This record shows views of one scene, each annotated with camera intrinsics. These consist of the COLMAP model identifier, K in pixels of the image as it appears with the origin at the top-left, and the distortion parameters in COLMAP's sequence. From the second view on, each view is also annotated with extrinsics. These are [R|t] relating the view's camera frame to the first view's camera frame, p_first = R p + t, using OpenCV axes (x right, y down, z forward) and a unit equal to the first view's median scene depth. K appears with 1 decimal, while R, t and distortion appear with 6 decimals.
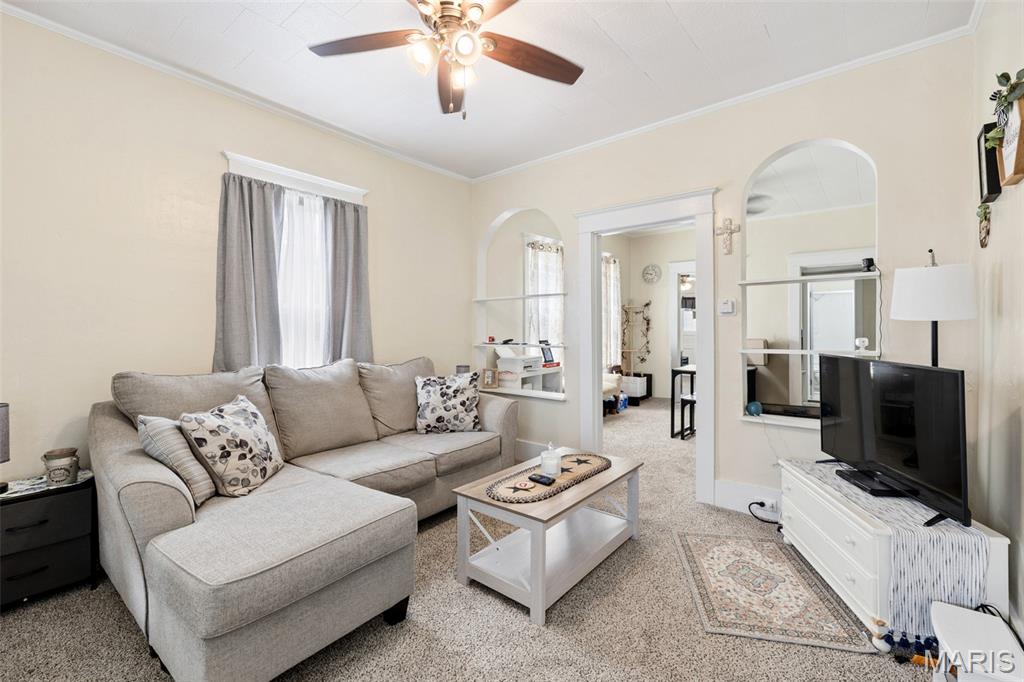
lens RADIAL K [[438.0, 0, 510.0], [0, 438.0, 324.5], [0, 0, 1]] dist [0.001224, 0.000213]
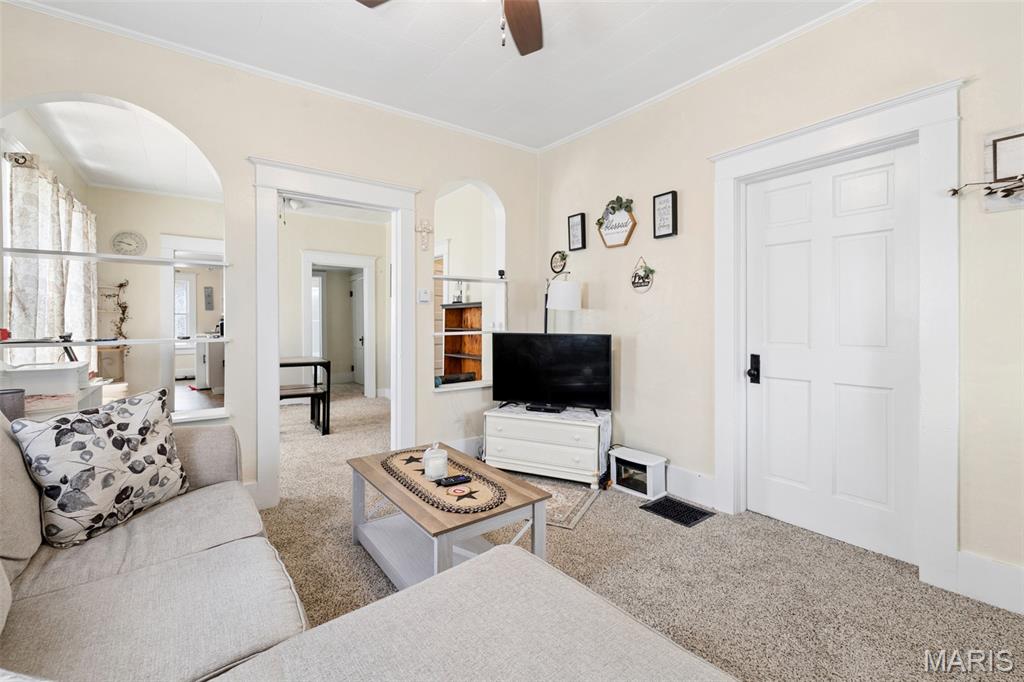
lens RADIAL K [[438.0, 0, 510.0], [0, 438.0, 324.5], [0, 0, 1]] dist [0.001224, 0.000213]
pose [[0.244099, -0.004252, 0.969741, -0.518662], [-0.006332, 0.999962, 0.005978, 0.023631], [-0.969730, -0.007600, 0.244062, 0.468037]]
